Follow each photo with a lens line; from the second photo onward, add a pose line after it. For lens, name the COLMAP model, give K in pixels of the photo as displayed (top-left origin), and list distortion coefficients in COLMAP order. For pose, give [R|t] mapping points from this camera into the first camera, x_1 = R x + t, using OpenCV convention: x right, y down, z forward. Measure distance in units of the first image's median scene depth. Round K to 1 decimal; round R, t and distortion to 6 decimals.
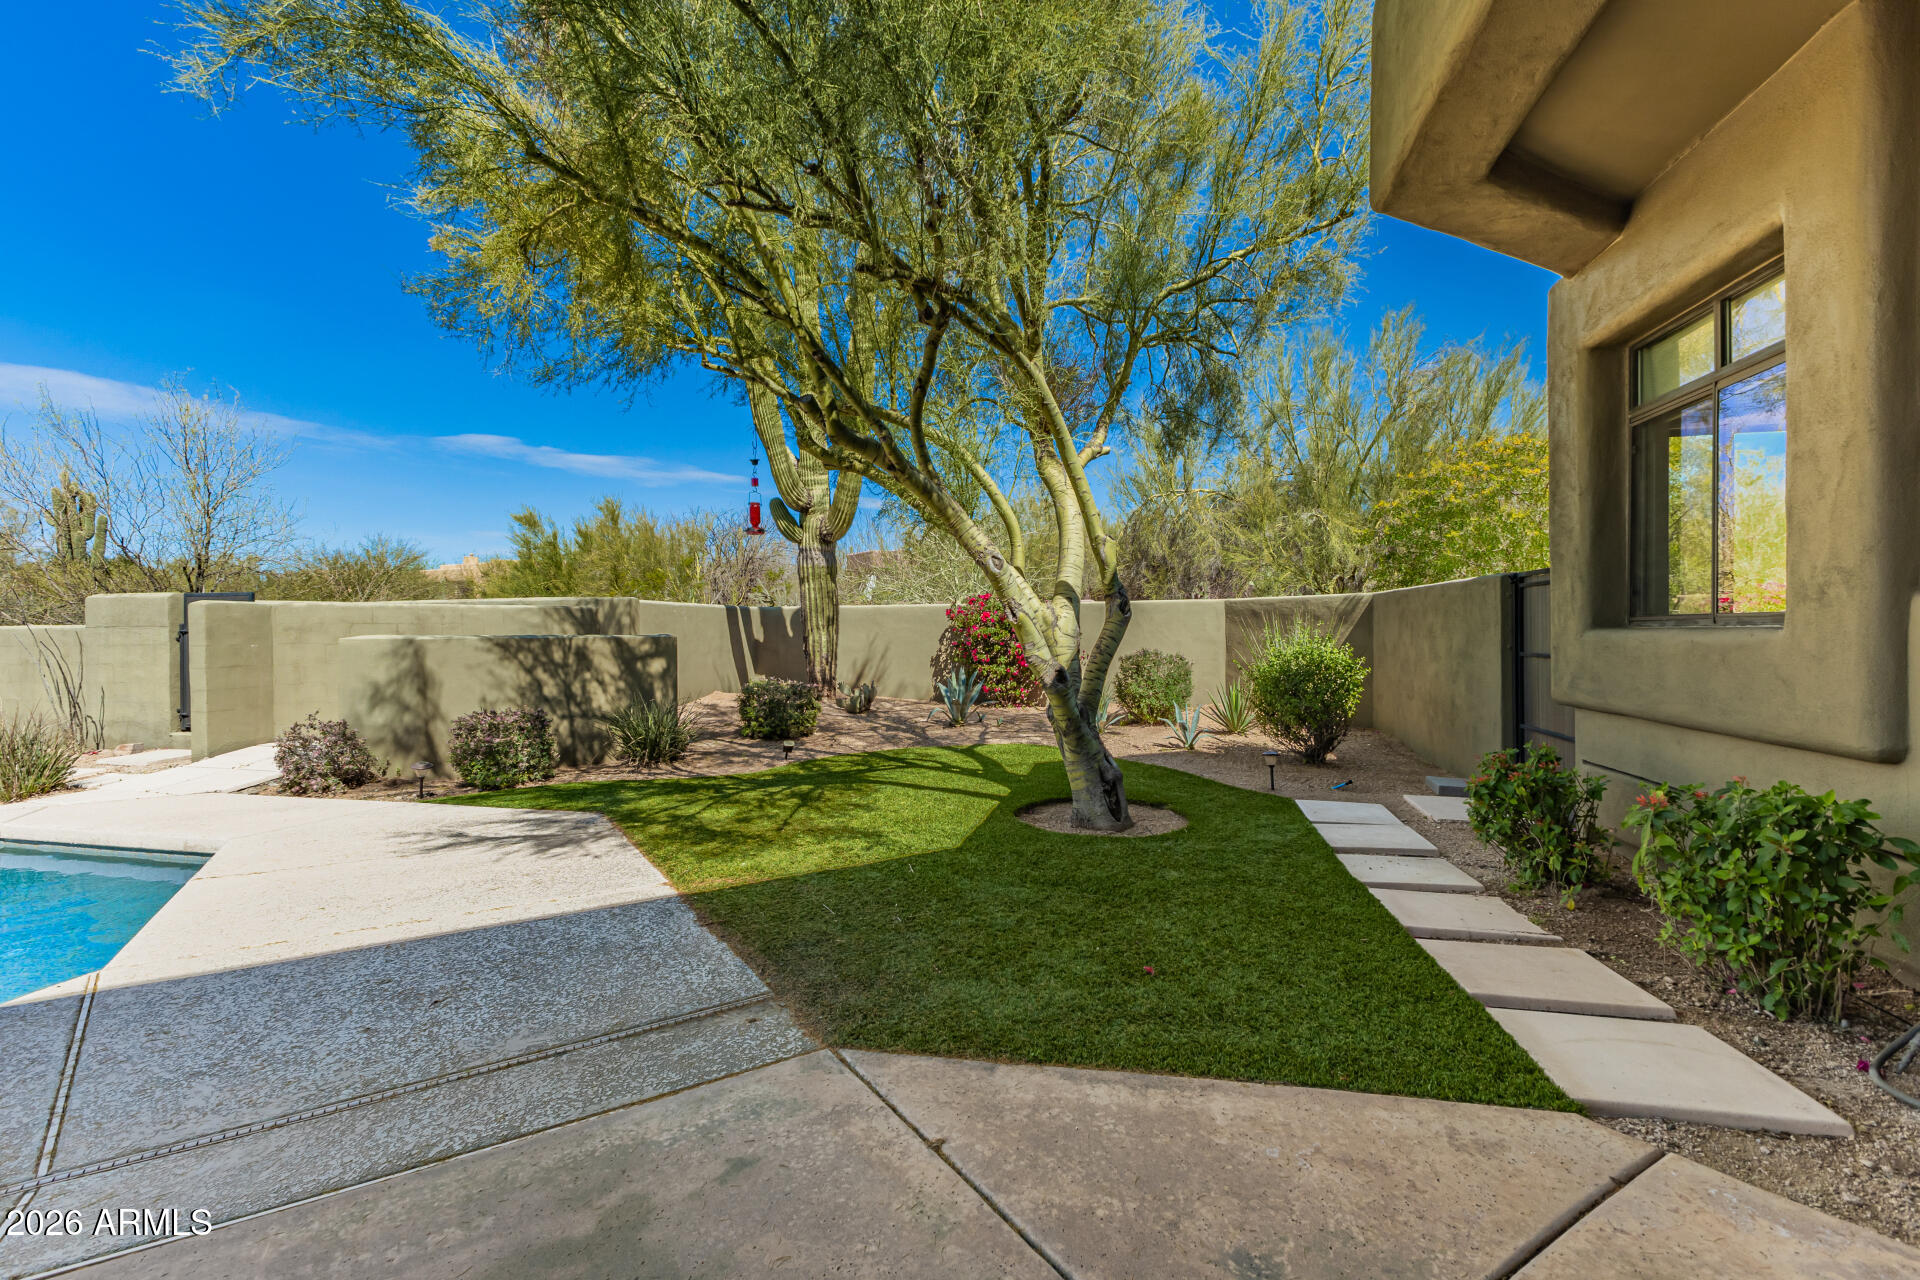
lens RADIAL K [[828.5, 0, 960.4], [0, 828.5, 639.5], [0, 0, 1]] dist [0.012553, -0.001535]
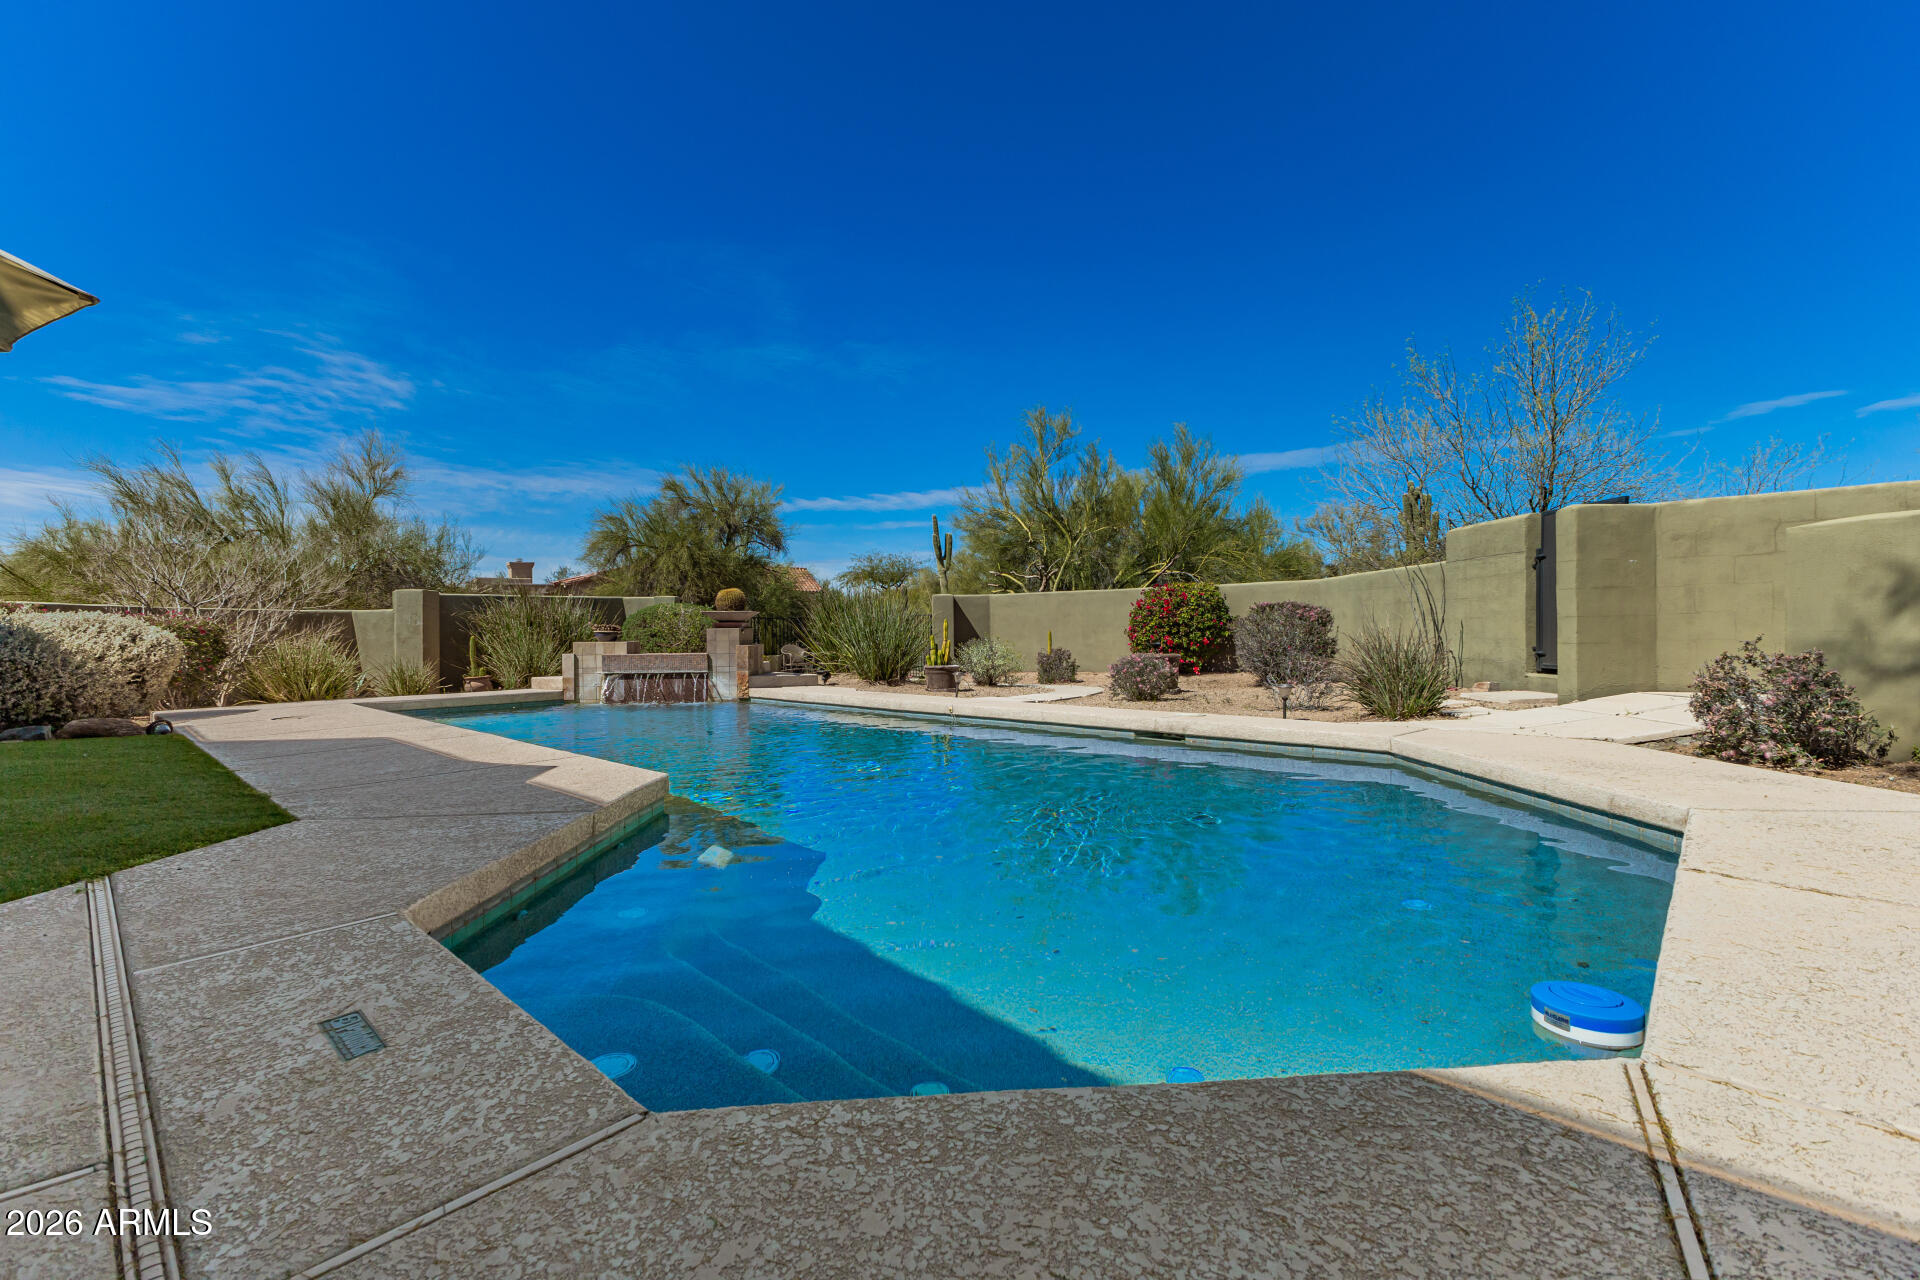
lens RADIAL K [[828.5, 0, 956.7], [0, 828.5, 632.6], [0, 0, 1]] dist [0.012553, -0.001535]
pose [[0.252967, 0.009010, -0.967433, -0.284578], [-0.005657, 0.999953, 0.007834, 0.074058], [0.967458, 0.003491, 0.253006, 0.229621]]
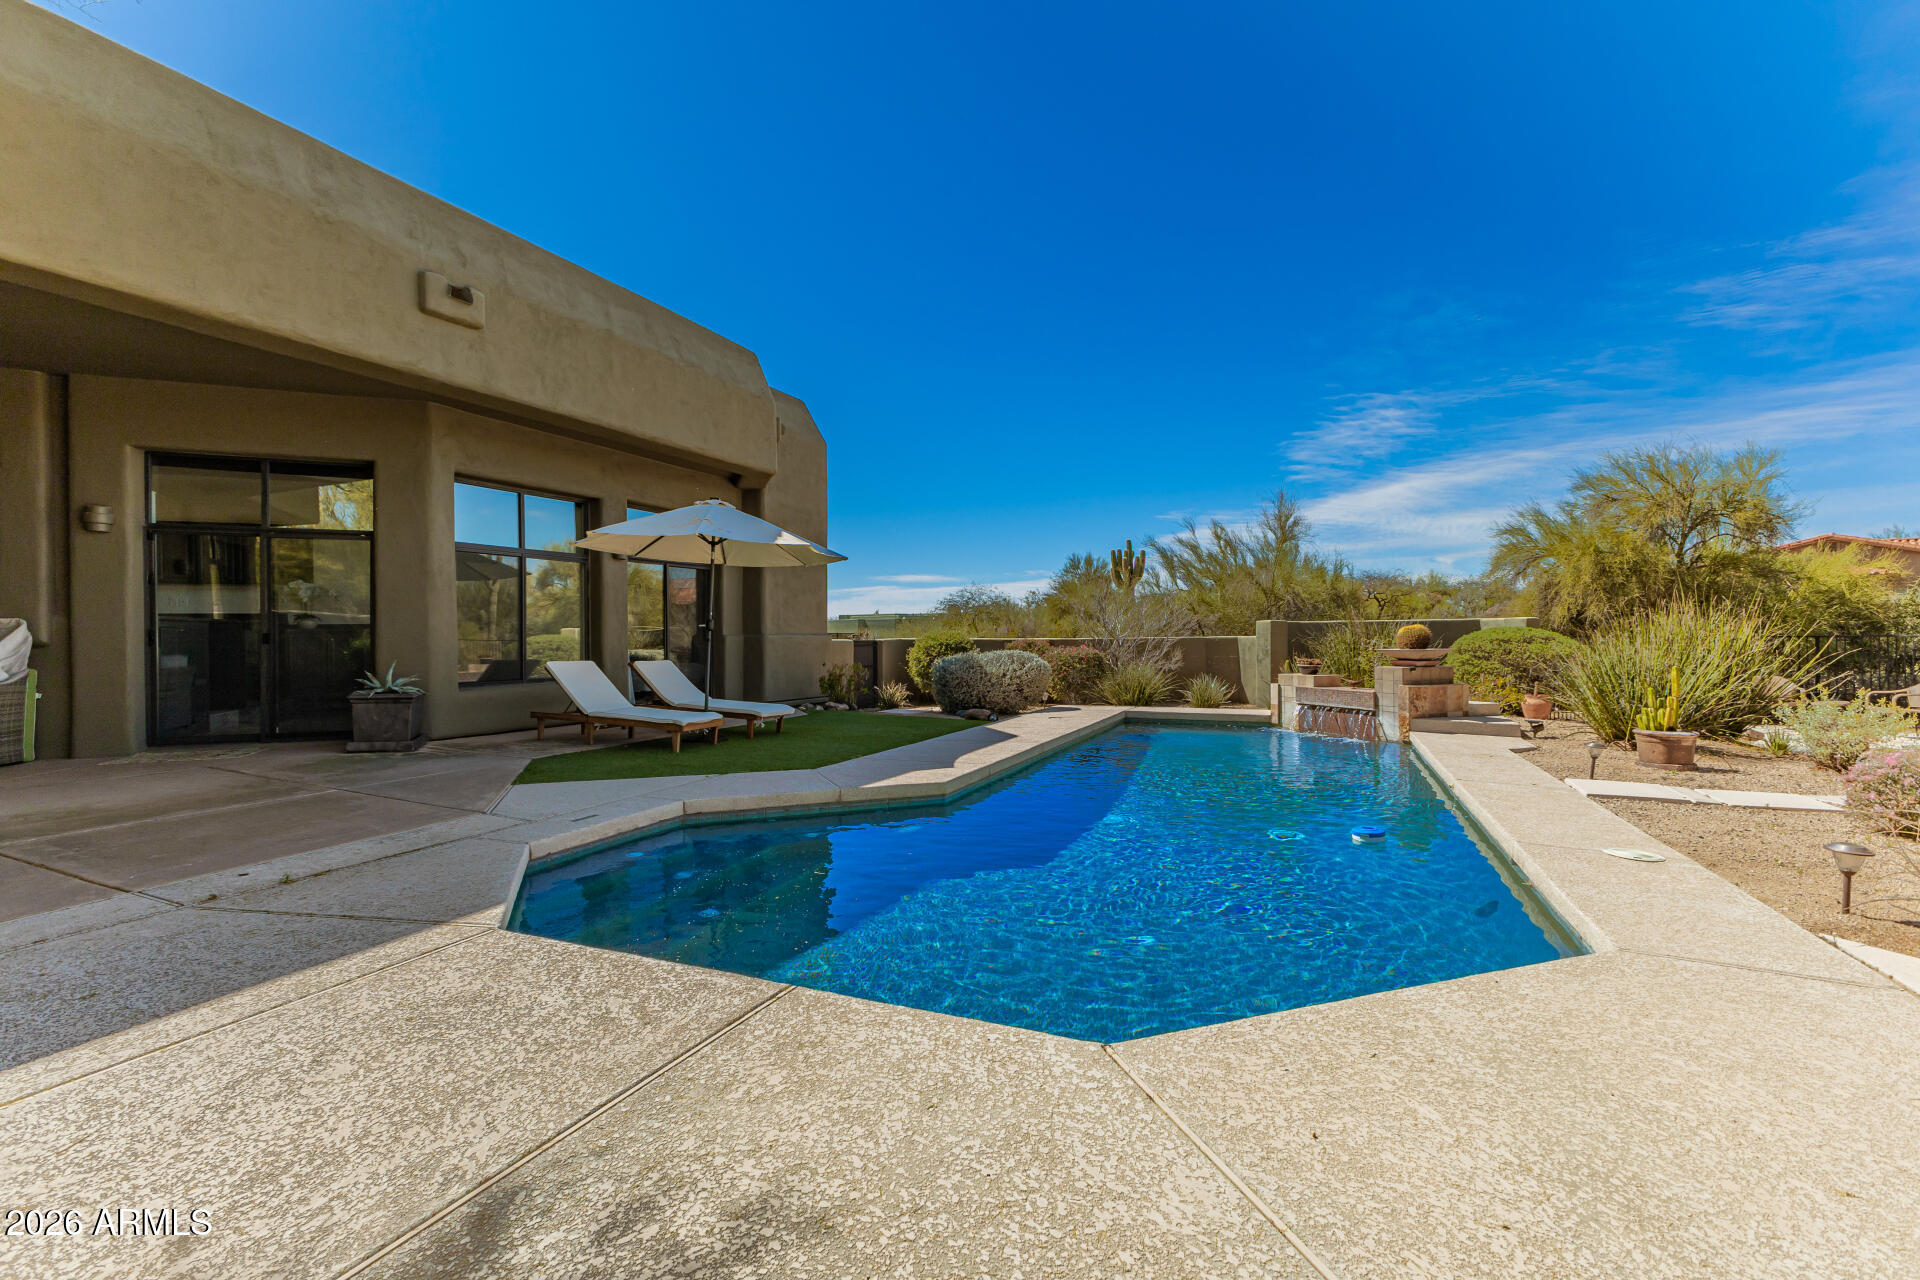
lens RADIAL K [[828.5, 0, 969.3], [0, 828.5, 635.6], [0, 0, 1]] dist [0.012553, -0.001535]
pose [[-0.830929, 0.010729, -0.556275, -0.405656], [0.002192, 0.999869, 0.016011, 0.013323], [0.556374, 0.012085, -0.830844, 0.874896]]
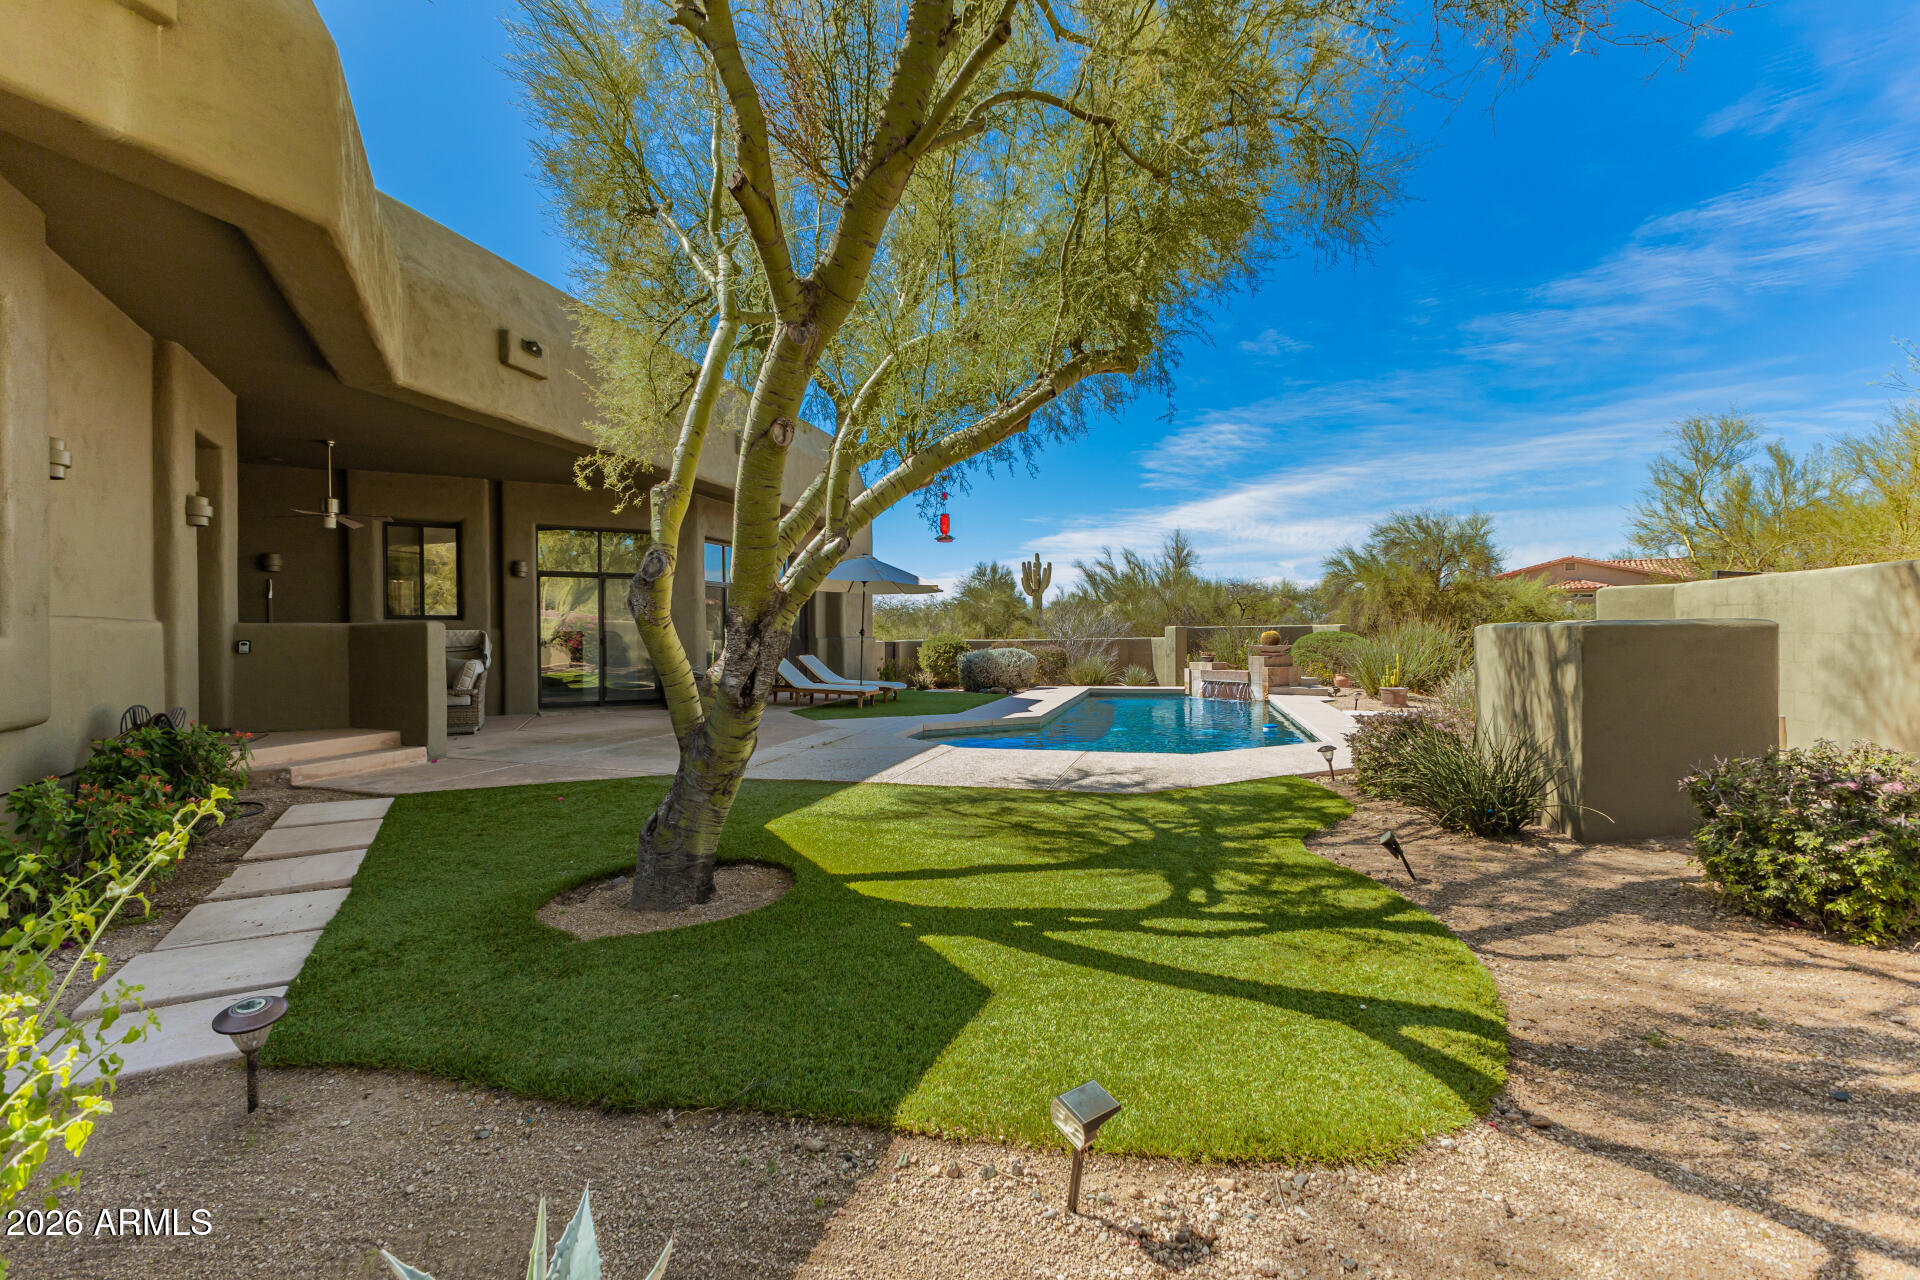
lens RADIAL K [[828.5, 0, 970.2], [0, 828.5, 632.1], [0, 0, 1]] dist [0.012553, -0.001535]
pose [[-0.741885, 0.009697, -0.670457, 0.273771], [0.002907, 0.999933, 0.011246, -0.003432], [0.670521, 0.006394, -0.741863, 1.233586]]
